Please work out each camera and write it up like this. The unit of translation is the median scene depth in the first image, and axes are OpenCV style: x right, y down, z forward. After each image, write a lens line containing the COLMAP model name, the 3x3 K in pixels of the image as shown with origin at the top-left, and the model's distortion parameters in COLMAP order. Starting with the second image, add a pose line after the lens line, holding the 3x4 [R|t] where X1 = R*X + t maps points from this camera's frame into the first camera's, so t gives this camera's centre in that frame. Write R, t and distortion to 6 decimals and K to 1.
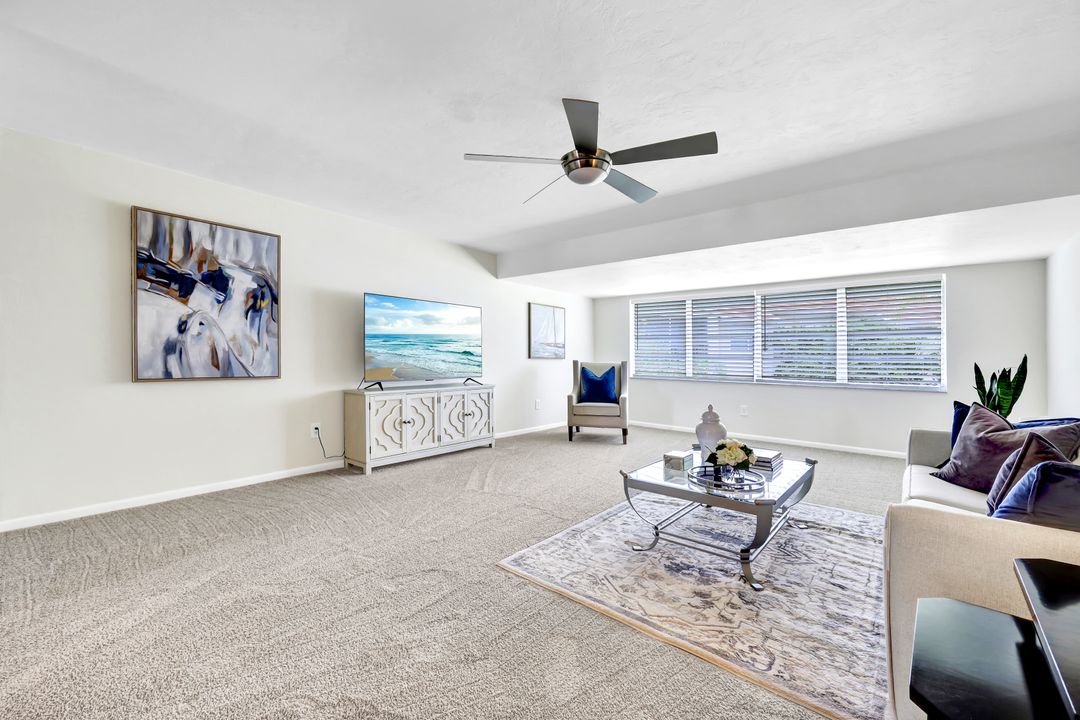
lens RADIAL K [[439.3, 0, 547.9], [0, 439.3, 339.9], [0, 0, 1]] dist [-0.000291, 0.000000]
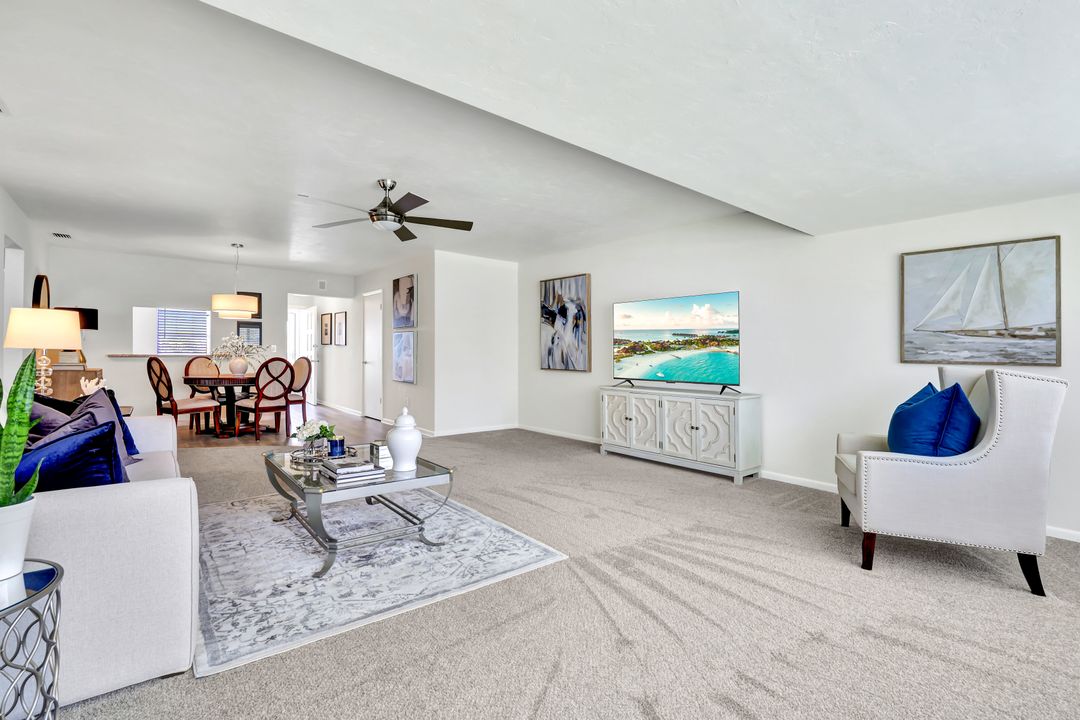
lens RADIAL K [[493.0, 0, 545.5], [0, 493.0, 352.8], [0, 0, 1]] dist [0.000656, -0.000028]
pose [[-0.181908, -0.015726, -0.983190, 1.107539], [0.024307, 0.999495, -0.020484, 0.058979], [0.983015, -0.027625, -0.181433, 1.270743]]
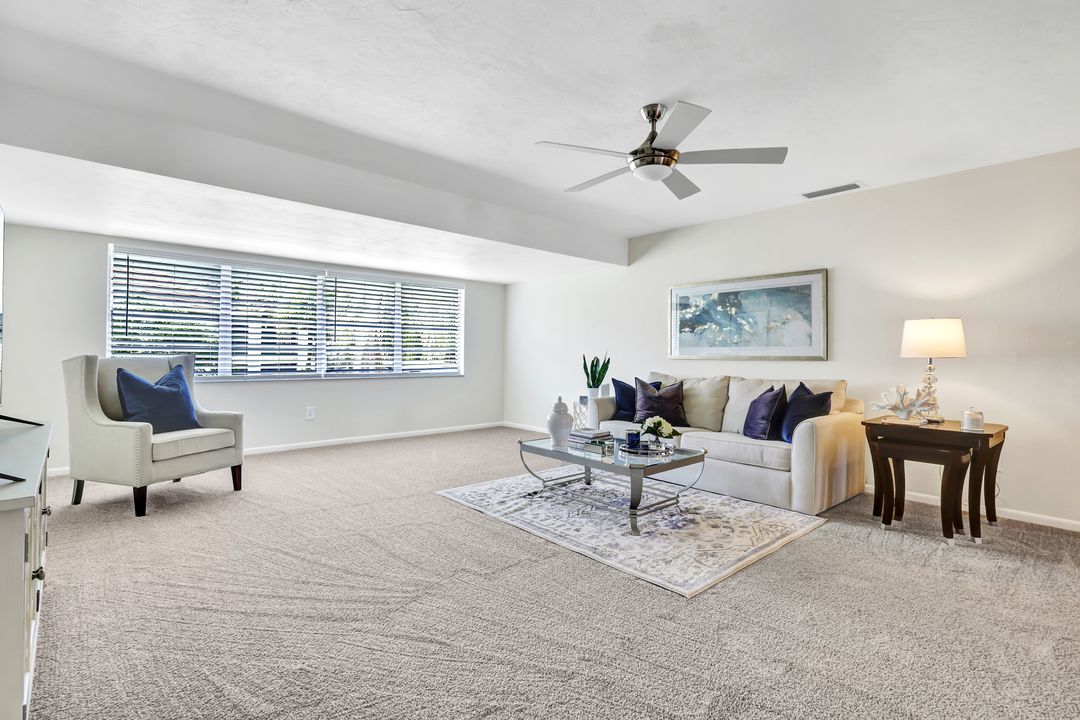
lens RADIAL K [[513.4, 0, 538.4], [0, 513.4, 355.8], [0, 0, 1]] dist [0.005015, 0.000112]
pose [[0.140798, -0.016042, 0.989908, -0.762160], [-0.048015, 0.998582, 0.023012, 0.019548], [-0.988873, -0.050770, 0.139828, 0.780628]]
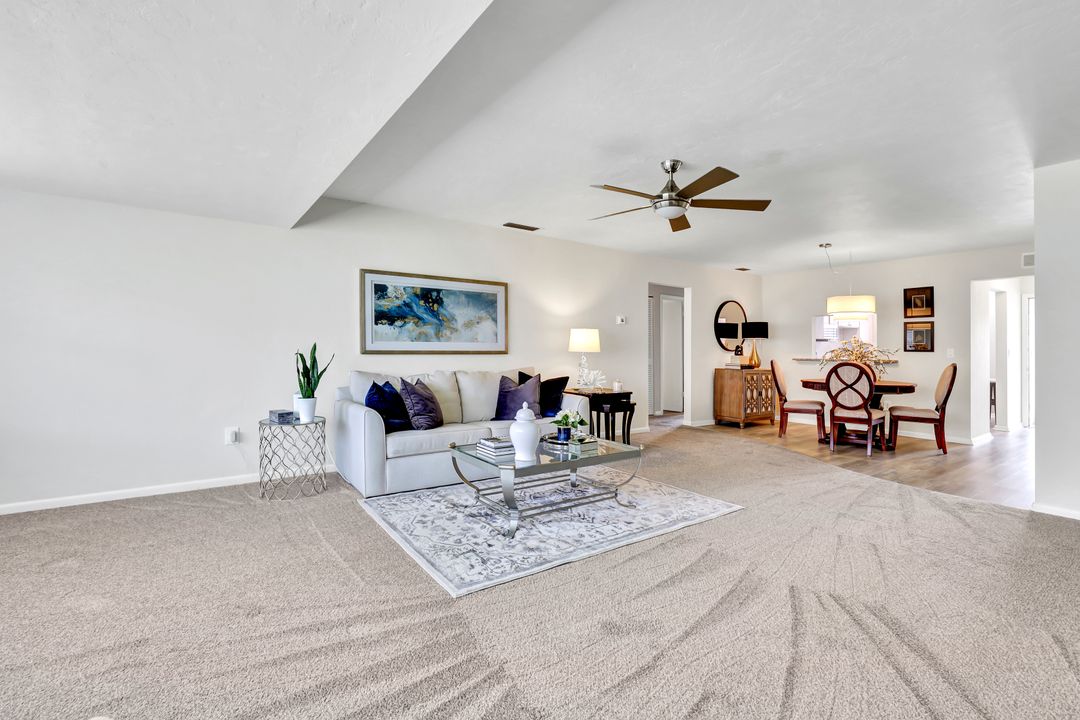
lens RADIAL K [[493.0, 0, 548.5], [0, 493.0, 354.4], [0, 0, 1]] dist [0.000656, -0.000028]
pose [[-0.971128, -0.026041, 0.237135, 0.080853], [-0.033078, 0.999121, -0.025744, 0.063452], [-0.236257, -0.032844, -0.971135, 1.753690]]
